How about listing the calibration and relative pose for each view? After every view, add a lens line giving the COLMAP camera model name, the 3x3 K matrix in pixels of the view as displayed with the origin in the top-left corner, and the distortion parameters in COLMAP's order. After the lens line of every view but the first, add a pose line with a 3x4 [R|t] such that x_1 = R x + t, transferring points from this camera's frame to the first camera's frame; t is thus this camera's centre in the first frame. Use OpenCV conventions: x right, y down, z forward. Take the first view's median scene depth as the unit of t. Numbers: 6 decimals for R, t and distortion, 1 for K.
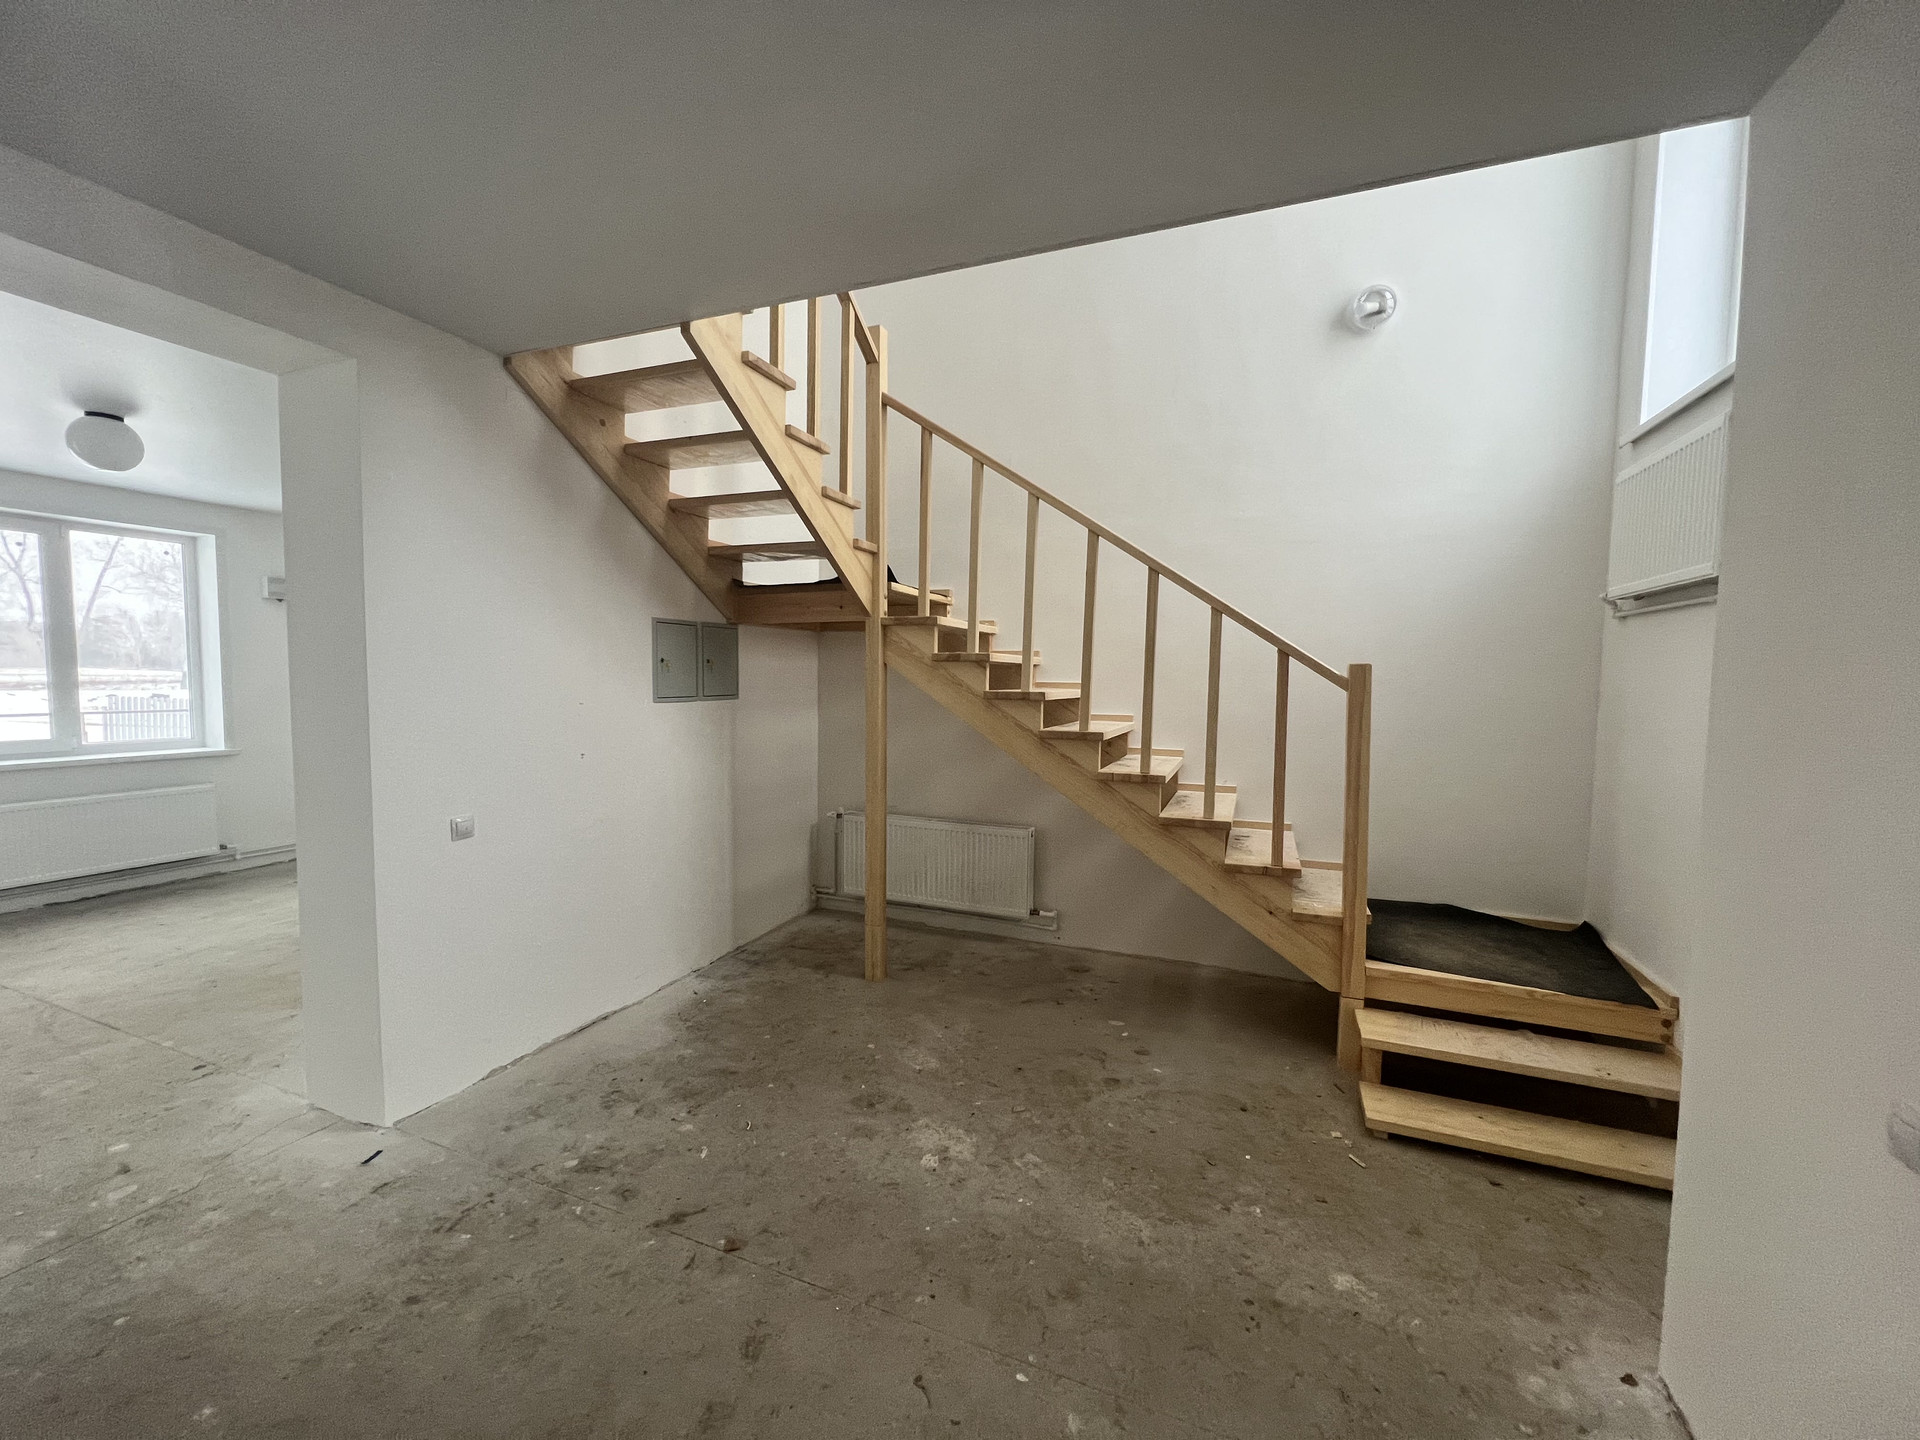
lens RADIAL K [[762.2, 0, 962.7], [0, 762.2, 723.8], [0, 0, 1]] dist [-0.003073, 0.000746]
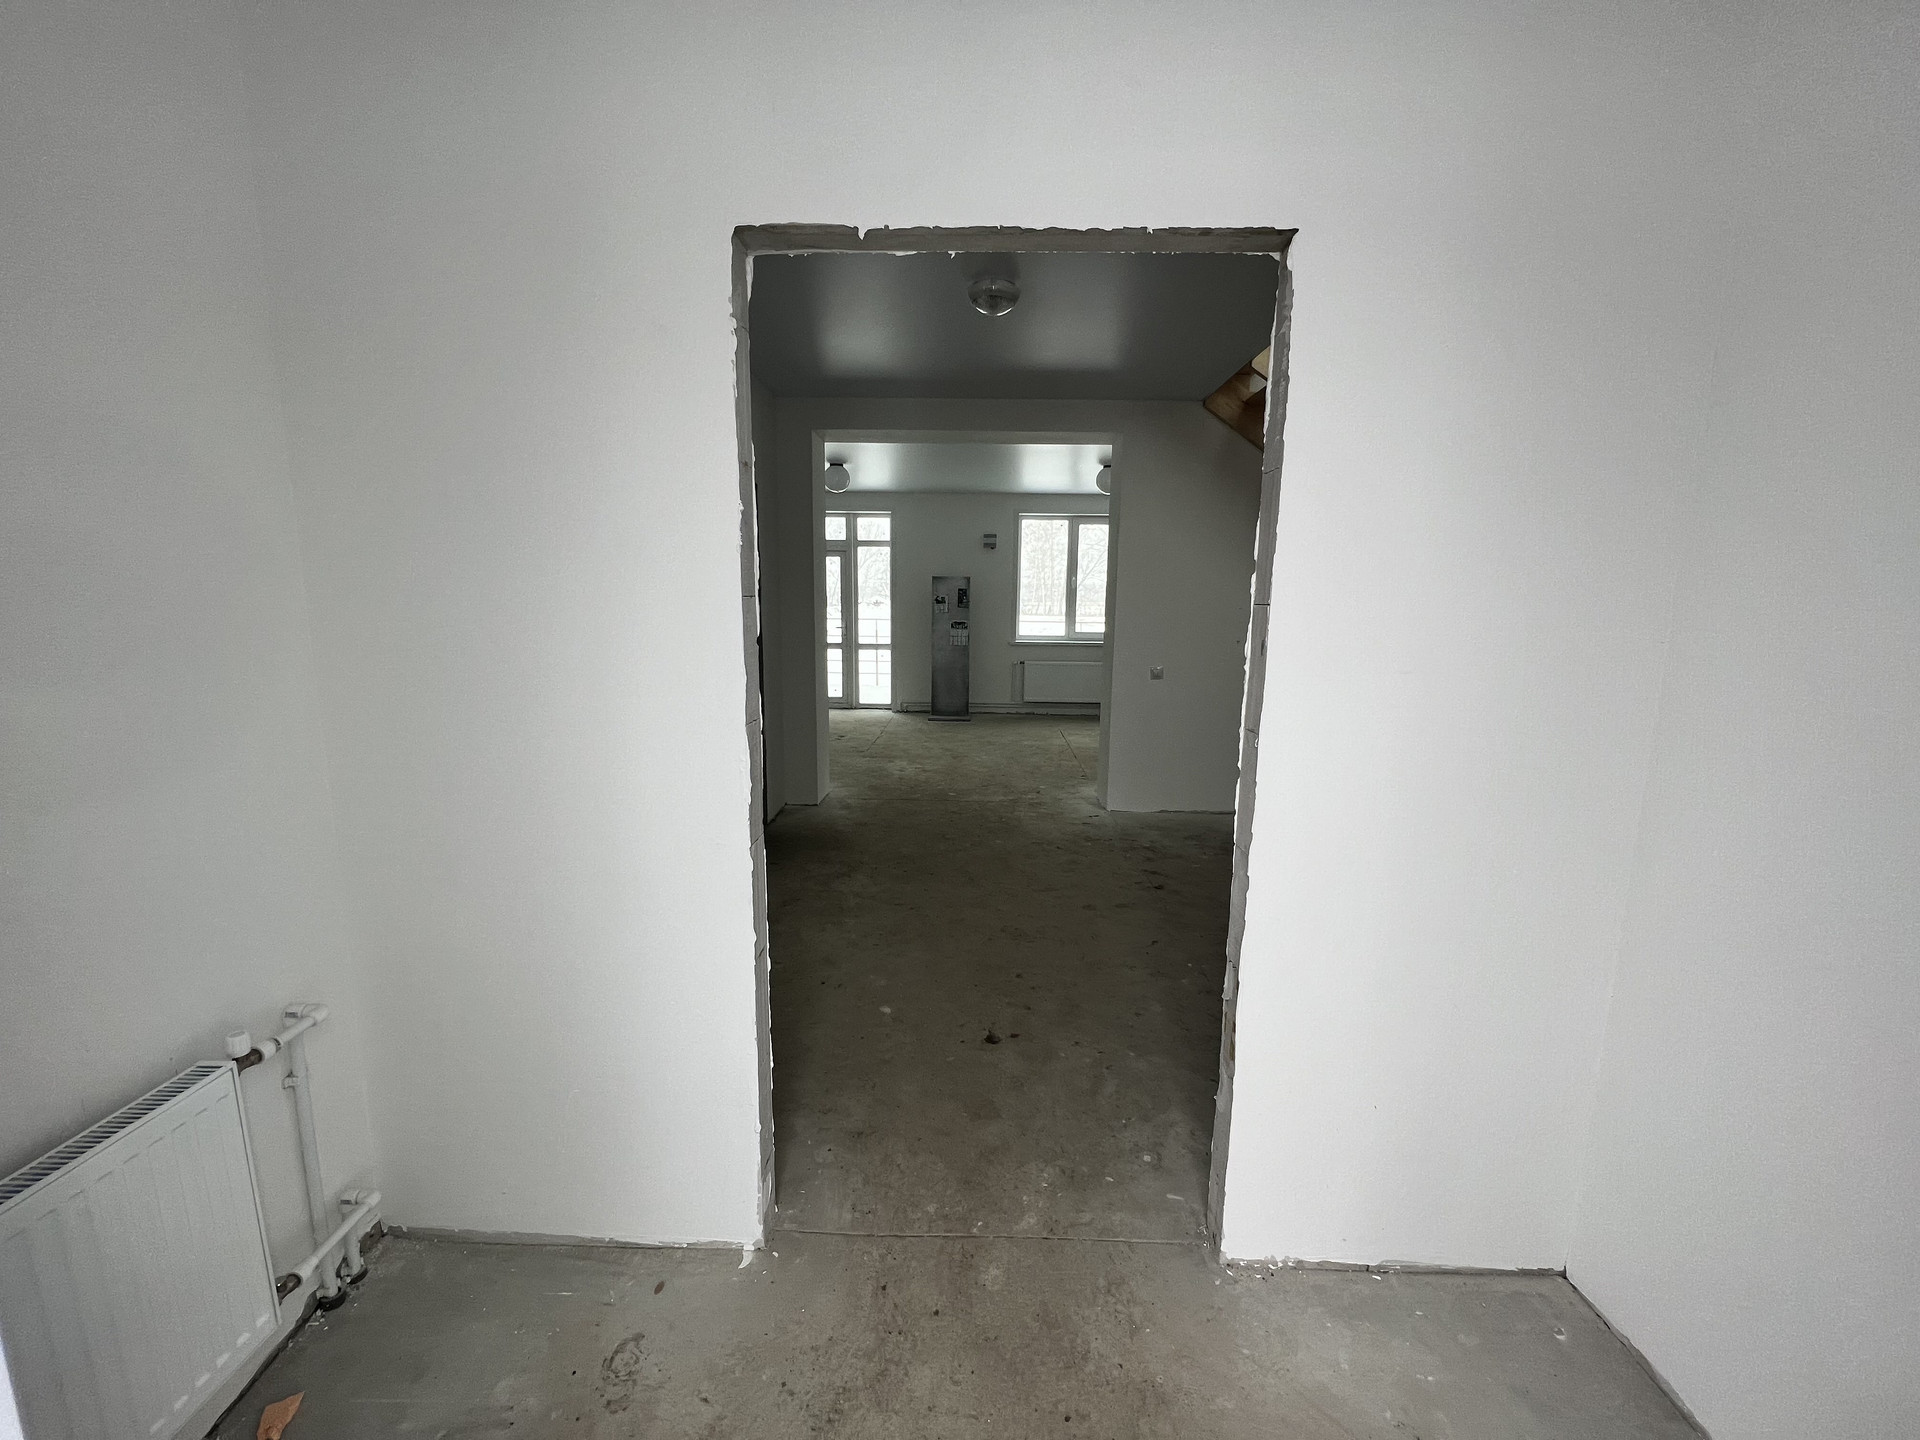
lens RADIAL K [[762.2, 0, 960.3], [0, 762.2, 727.0], [0, 0, 1]] dist [-0.003073, 0.000746]
pose [[0.350416, 0.146837, -0.925012, 0.757999], [-0.066209, 0.989047, 0.131920, 0.043671], [0.934251, 0.015018, 0.356300, -0.091581]]
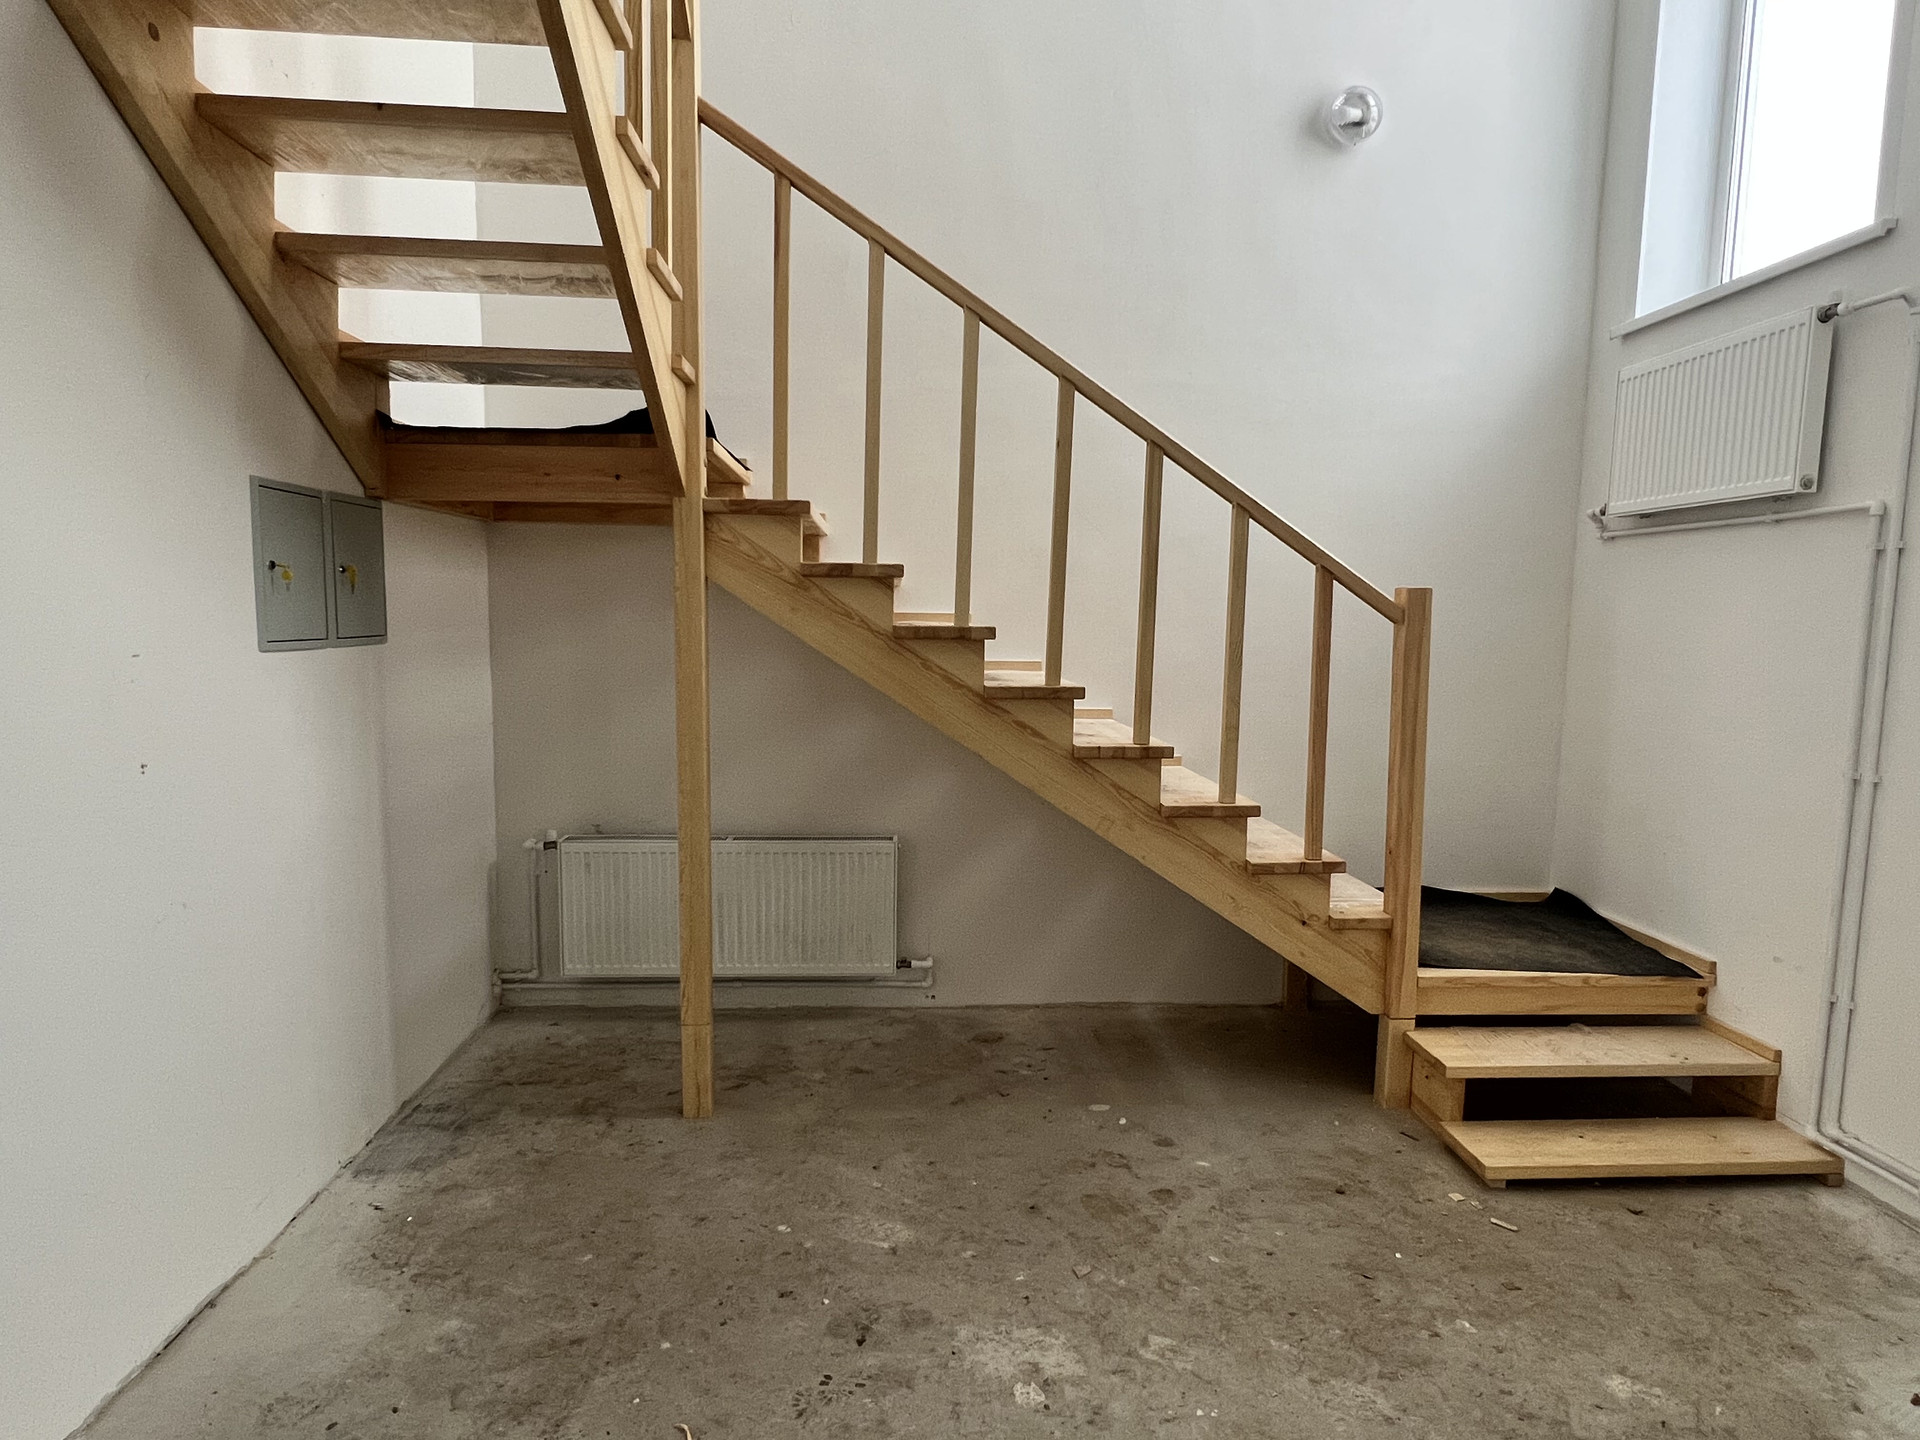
lens RADIAL K [[1071.6, 0, 964.5], [0, 1071.6, 730.3], [0, 0, 1]] dist [-0.000671, -0.001357]
pose [[0.902129, -0.045149, 0.429097, -0.317485], [0.023327, 0.998159, 0.055982, -0.005941], [-0.430835, -0.040494, 0.901522, 0.195640]]
